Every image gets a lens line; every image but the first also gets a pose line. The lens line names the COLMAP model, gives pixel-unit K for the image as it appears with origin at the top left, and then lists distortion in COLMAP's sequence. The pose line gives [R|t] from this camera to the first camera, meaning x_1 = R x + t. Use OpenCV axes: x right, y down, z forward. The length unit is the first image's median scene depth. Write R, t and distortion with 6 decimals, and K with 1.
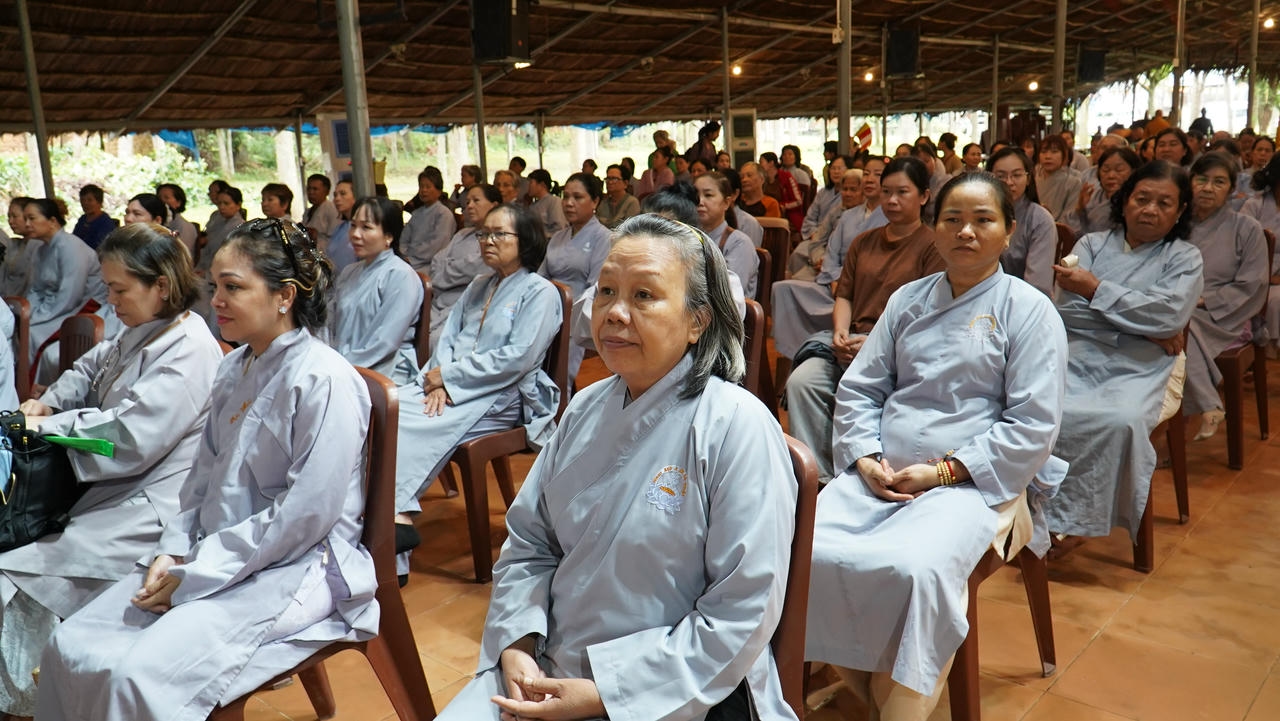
lens RADIAL K [[1024.4, 0, 643.9], [0, 1024.4, 360.1], [0, 0, 1]] dist [-0.006561, -0.013813]
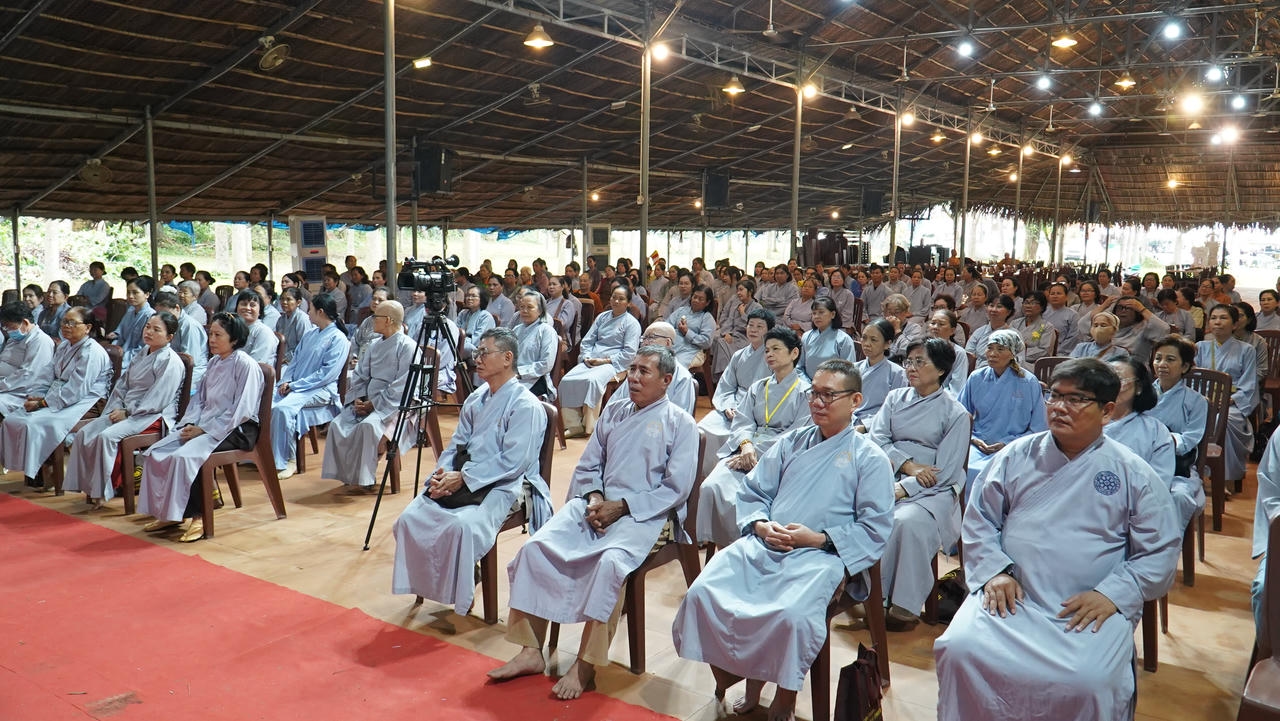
lens RADIAL K [[1024.4, 0, 643.9], [0, 1024.4, 364.5], [0, 0, 1]] dist [-0.006561, -0.013813]
pose [[0.991362, 0.040274, 0.124818, -0.005531], [-0.029538, 0.995796, -0.086704, 0.054461], [-0.127785, 0.082268, 0.988384, -0.340781]]
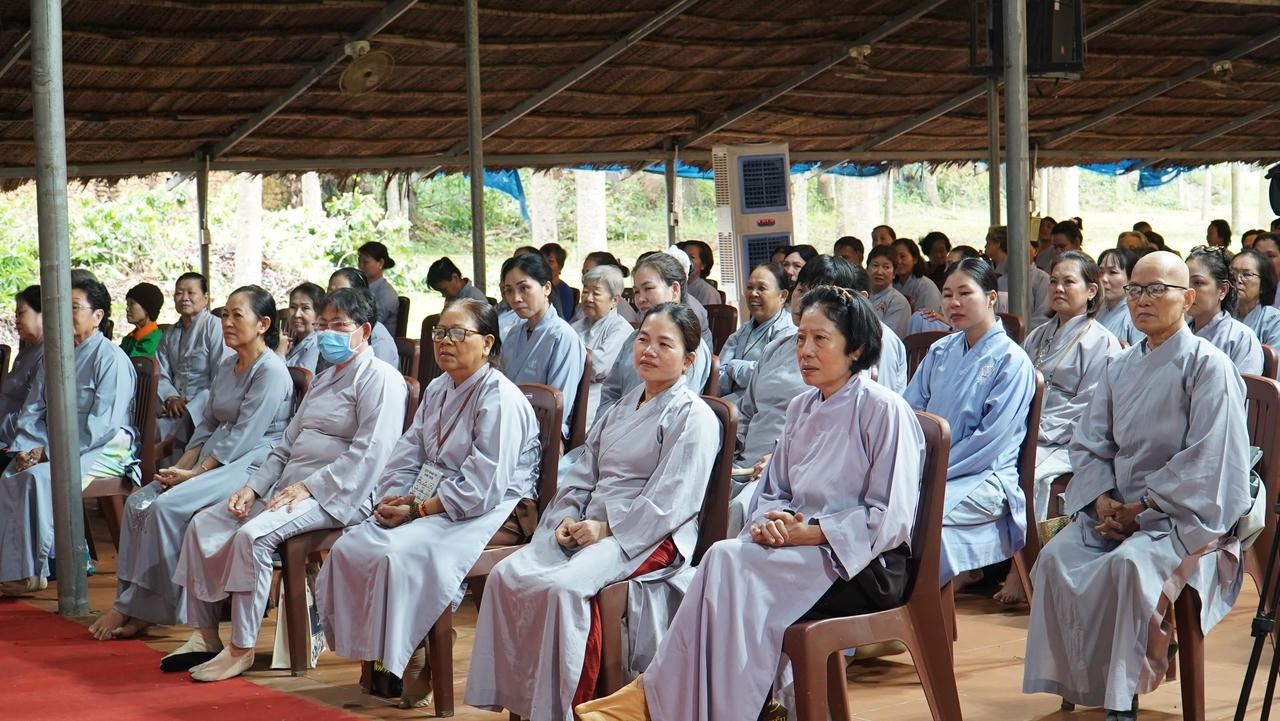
lens RADIAL K [[2276.8, 0, 637.7], [0, 2276.8, 366.3], [0, 0, 1]] dist [-0.251760, 0.000000]
pose [[0.979069, 0.024801, -0.202013, -0.060999], [-0.051231, 0.990620, -0.126675, 0.063832], [0.196976, 0.134373, 0.971156, -0.303235]]
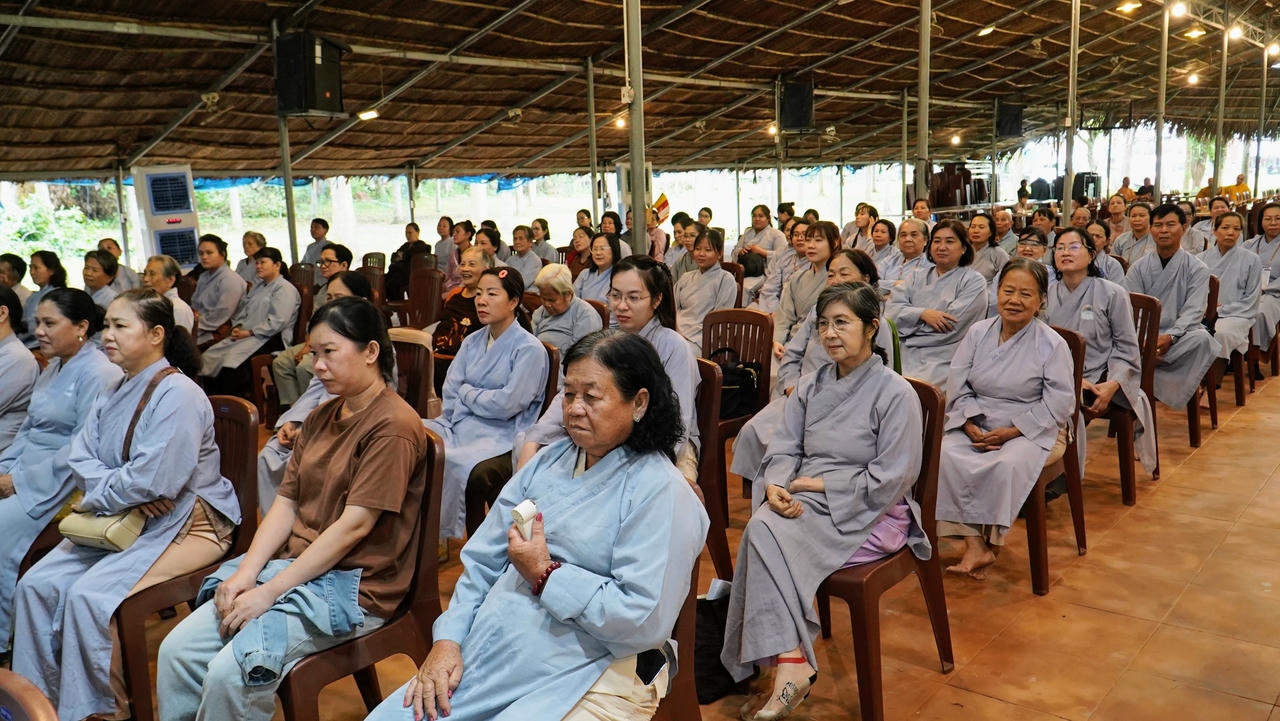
lens RADIAL K [[1024.4, 0, 650.1], [0, 1024.4, 363.2], [0, 0, 1]] dist [-0.006561, -0.013813]
pose [[0.999264, 0.004272, 0.038119, 0.086673], [-0.002820, 0.999272, -0.038042, -0.027109], [-0.038254, 0.037906, 0.998549, 0.067086]]
